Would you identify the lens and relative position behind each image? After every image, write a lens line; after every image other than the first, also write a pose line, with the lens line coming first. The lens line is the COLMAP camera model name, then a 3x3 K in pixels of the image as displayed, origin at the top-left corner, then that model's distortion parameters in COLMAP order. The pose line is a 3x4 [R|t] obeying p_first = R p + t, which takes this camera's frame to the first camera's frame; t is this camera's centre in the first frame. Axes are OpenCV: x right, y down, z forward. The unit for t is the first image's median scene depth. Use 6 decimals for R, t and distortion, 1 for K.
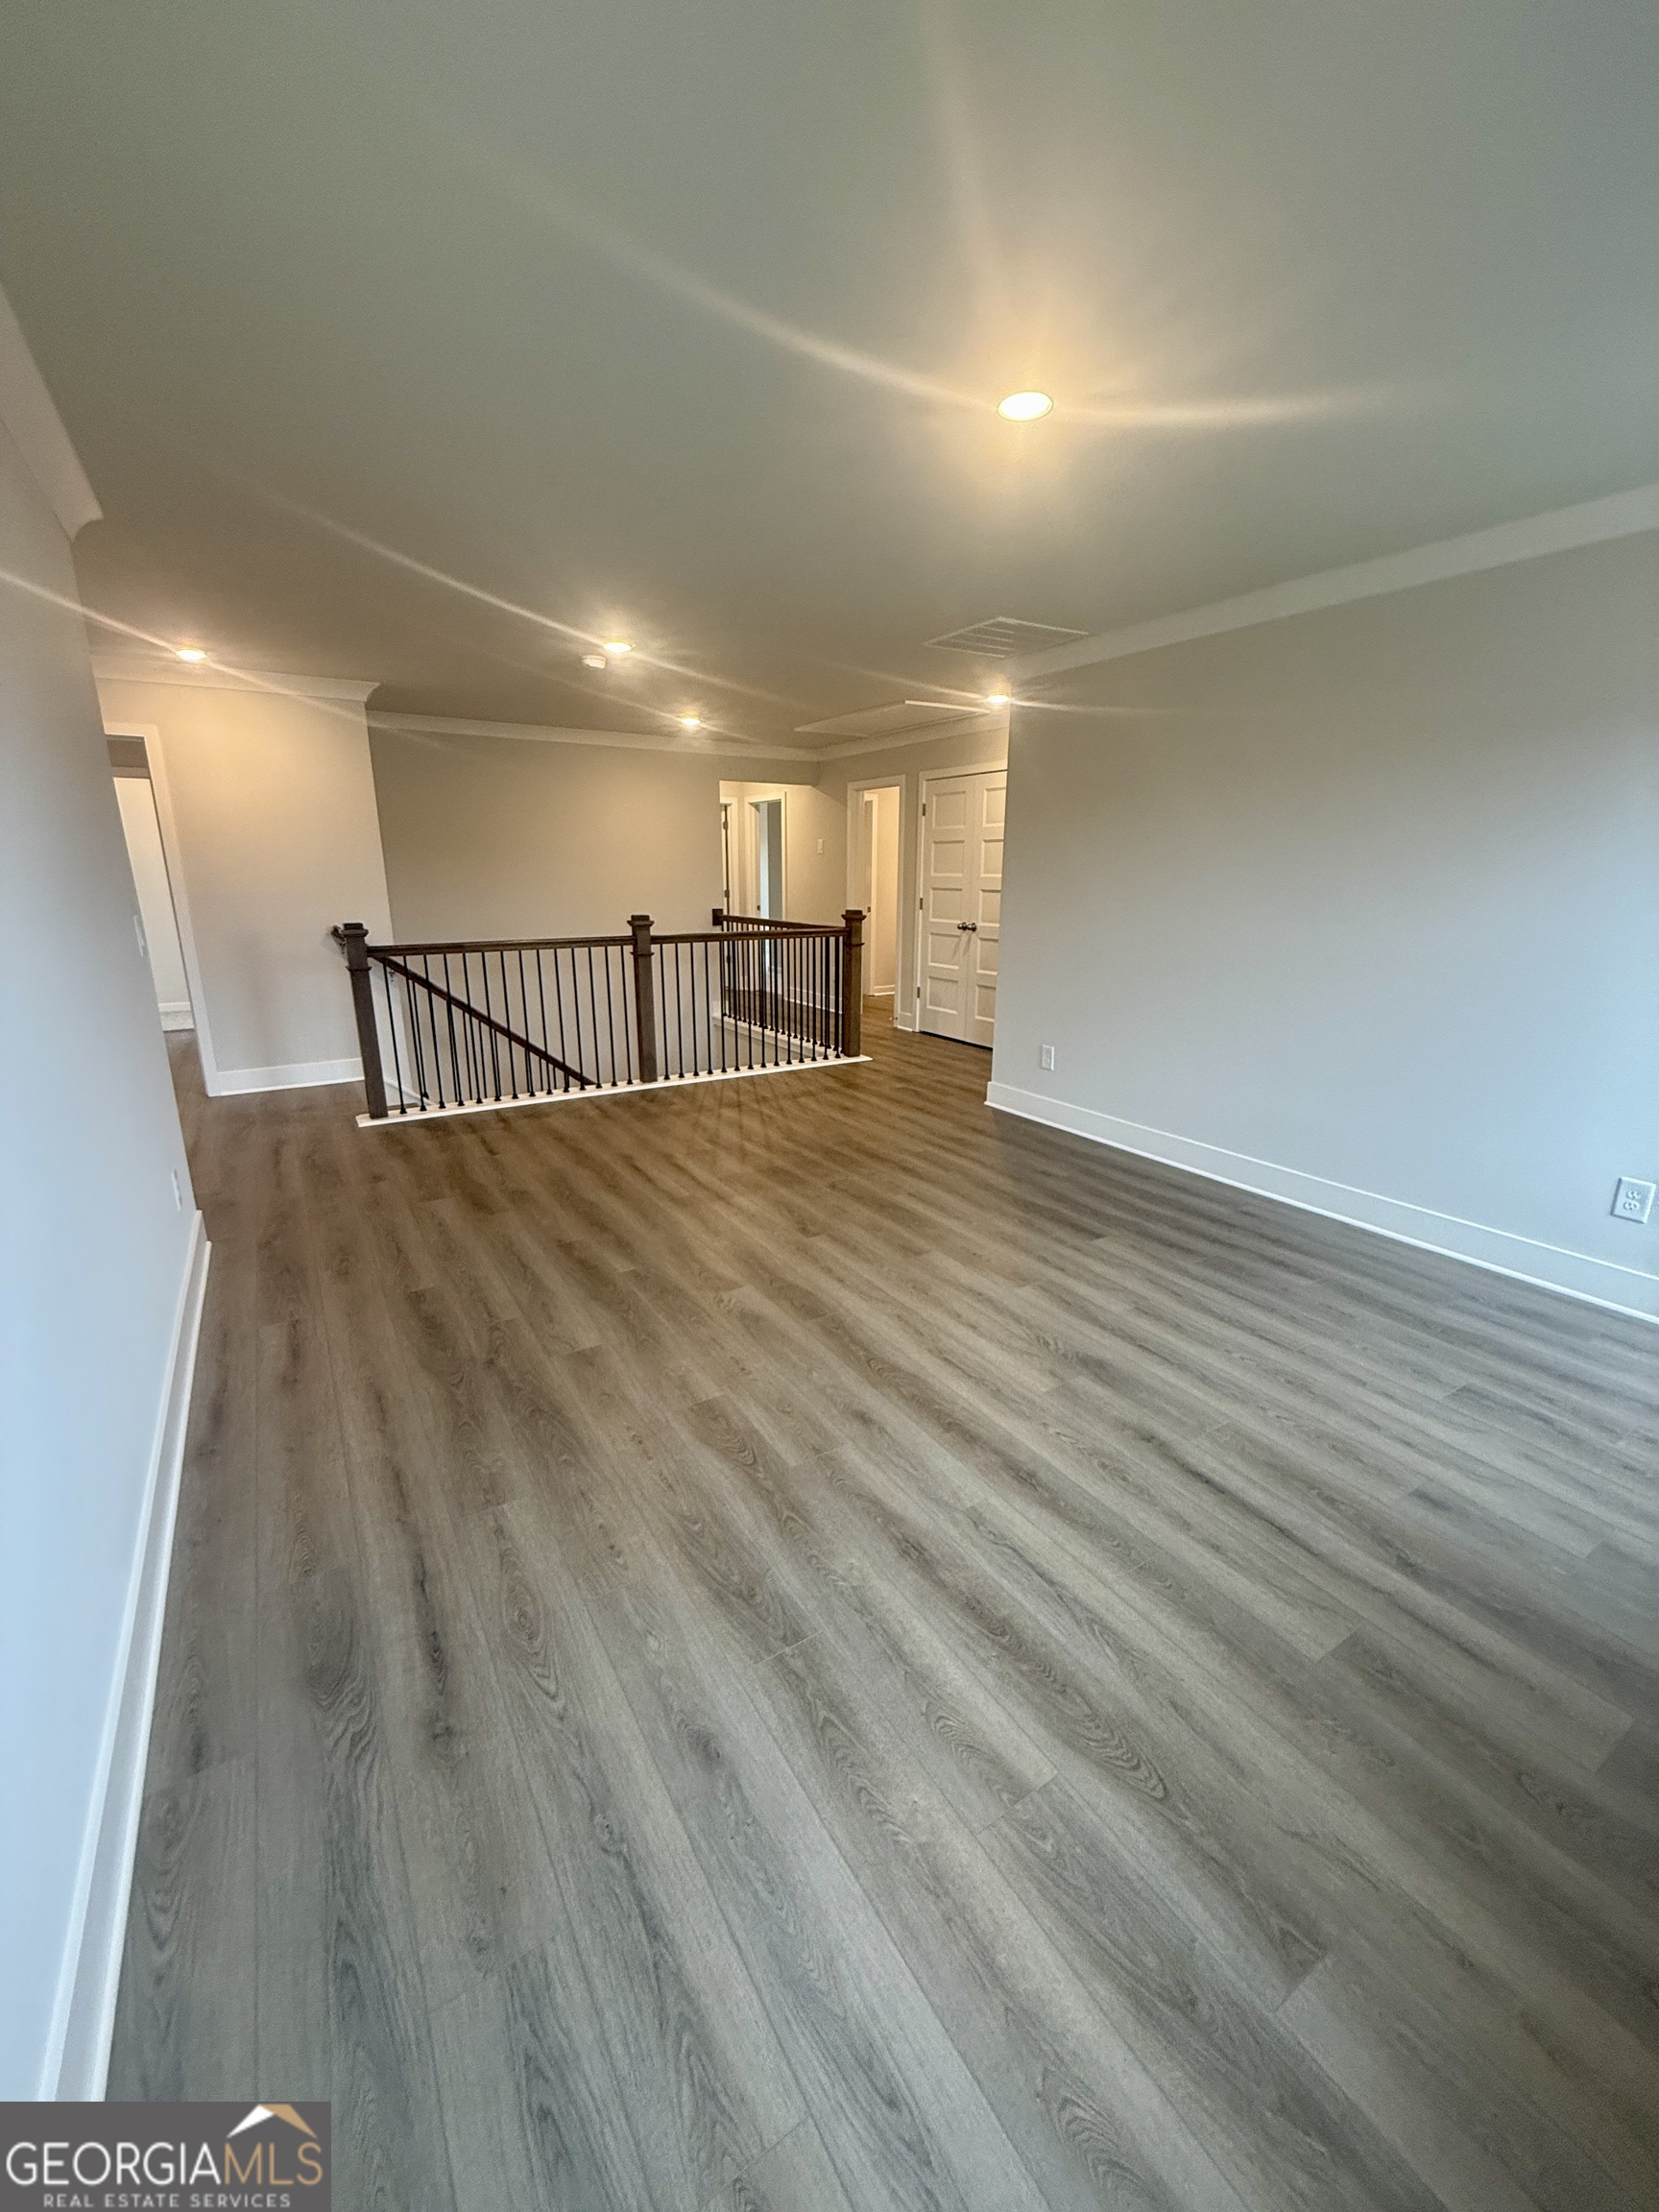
lens RADIAL K [[885.7, 0, 827.7], [0, 885.7, 1098.7], [0, 0, 1]] dist [0.008517, -0.000424]
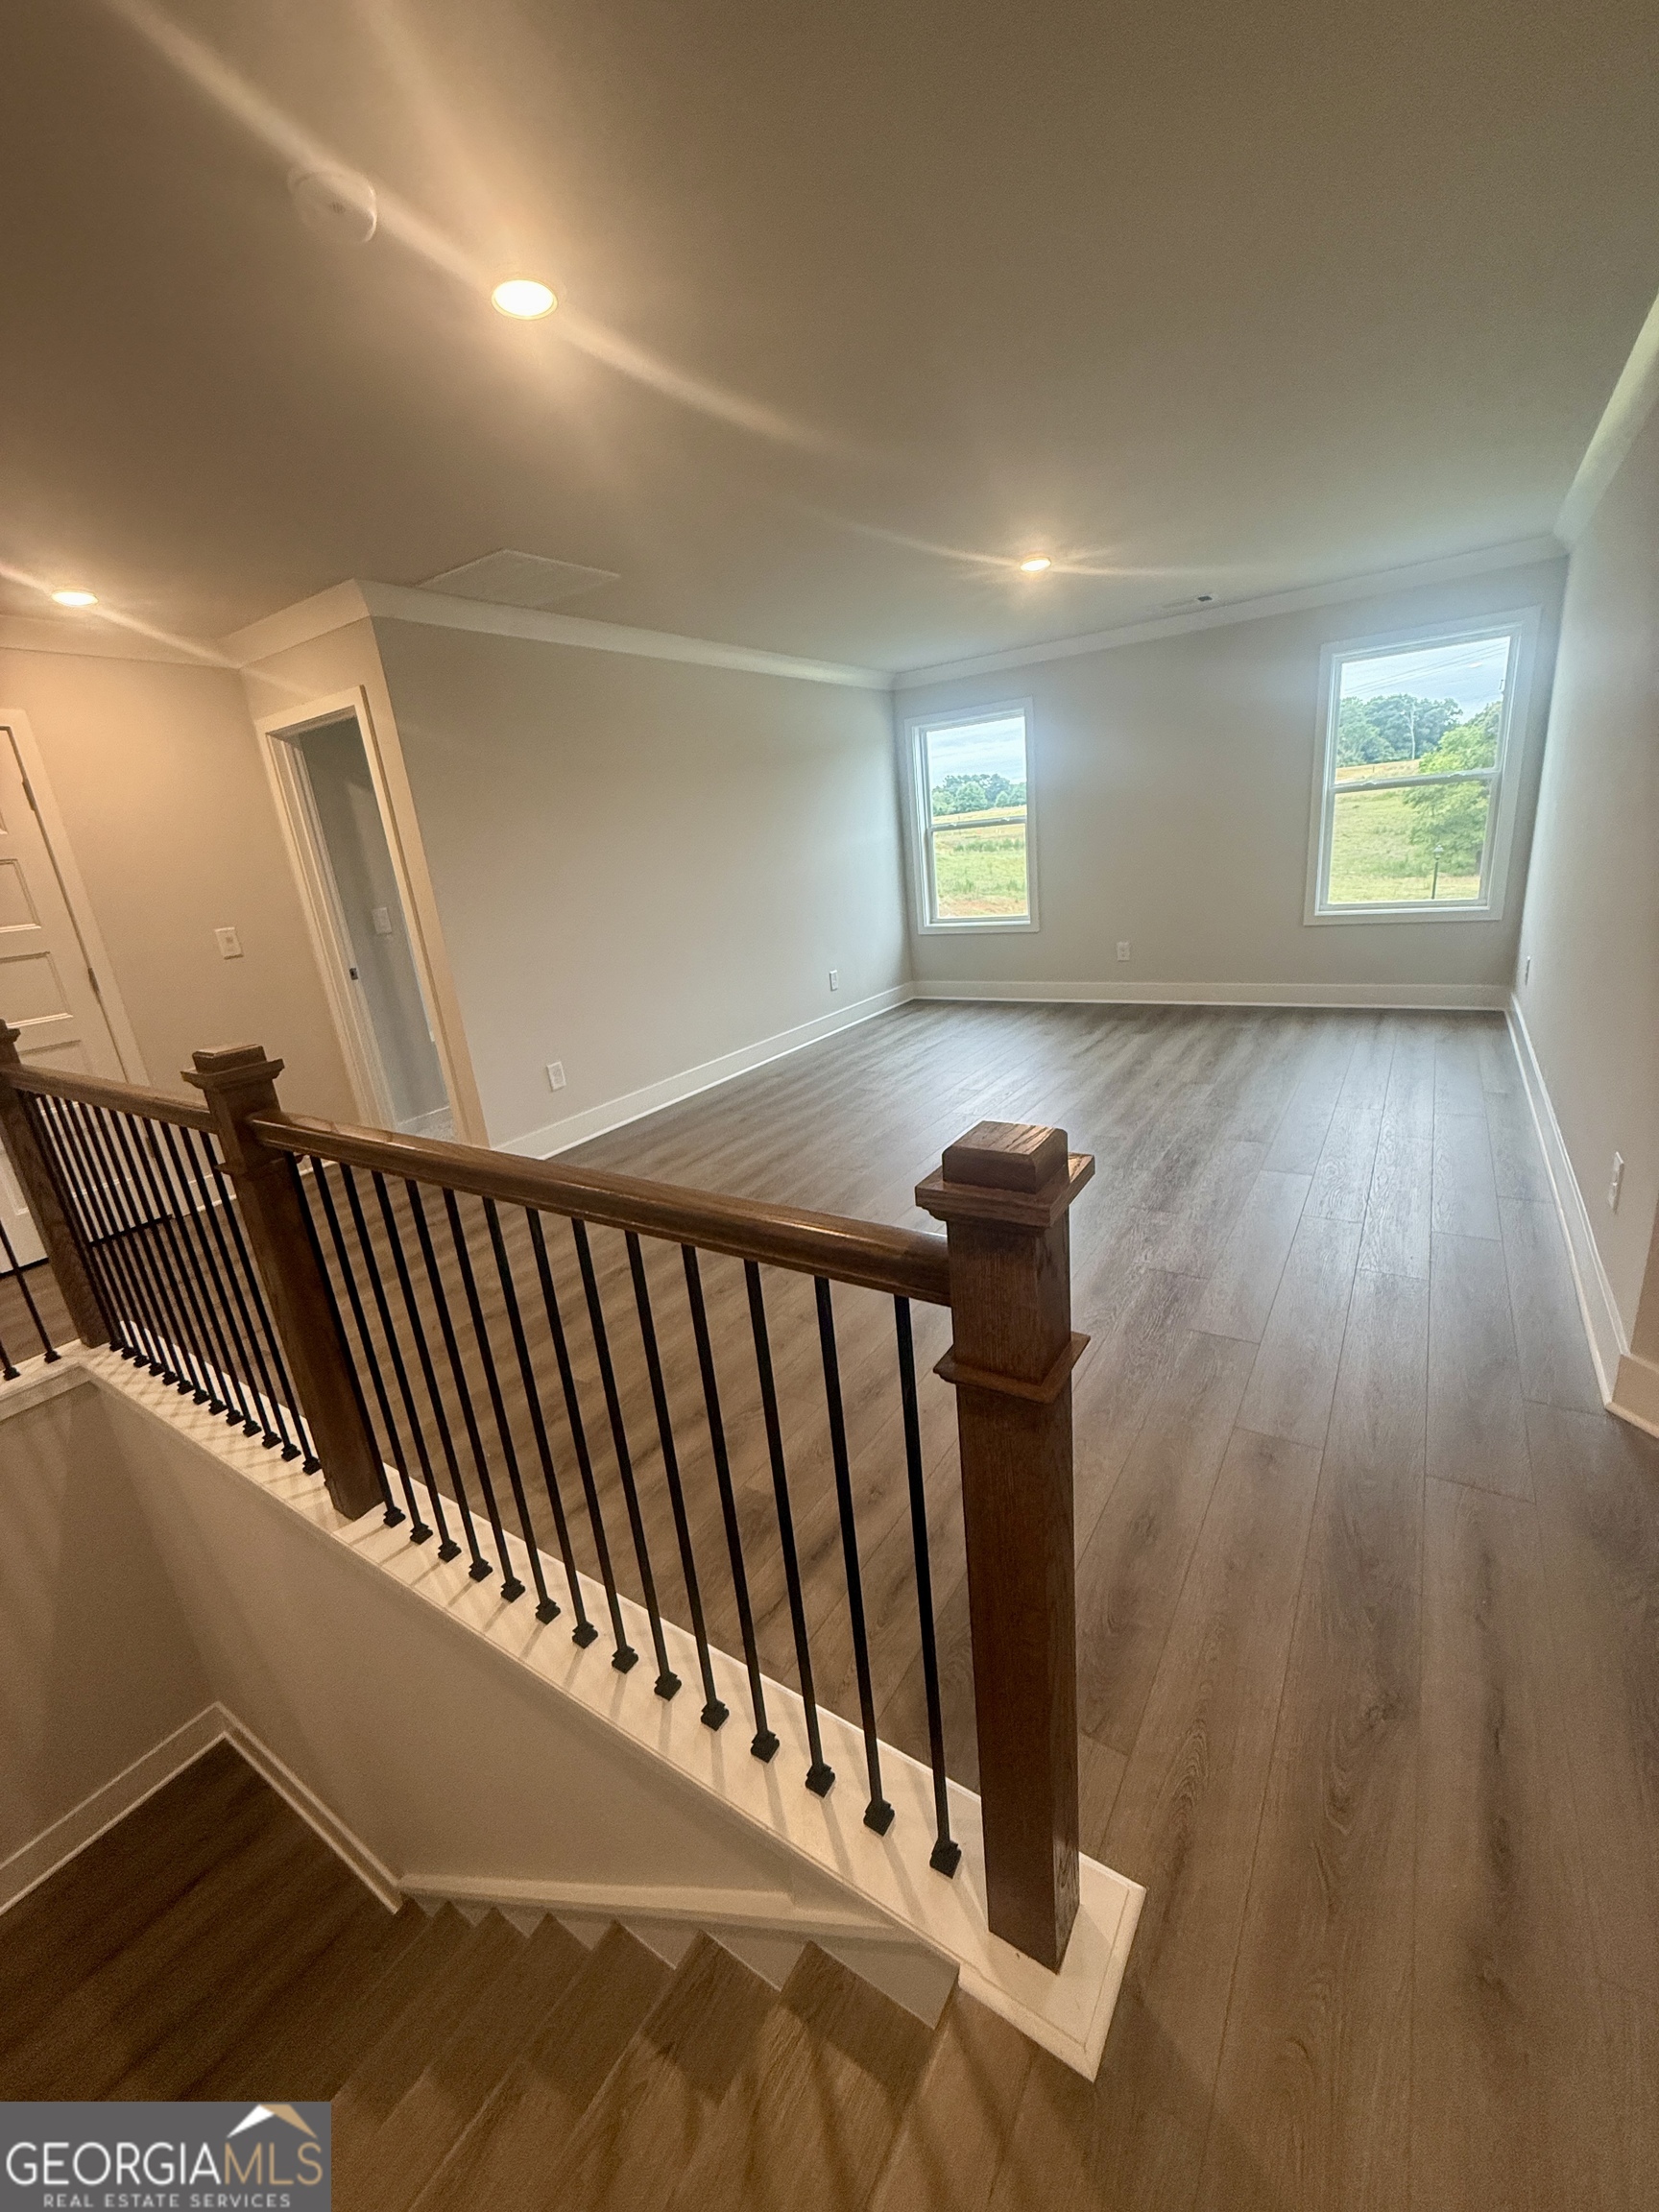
lens RADIAL K [[882.9, 0, 829.0], [0, 882.9, 1098.0], [0, 0, 1]] dist [0.002142, -0.000117]
pose [[-0.414081, -0.222740, 0.882566, -0.757908], [0.324036, 0.870007, 0.371601, -0.311797], [-0.850610, 0.439857, -0.288078, 1.214425]]
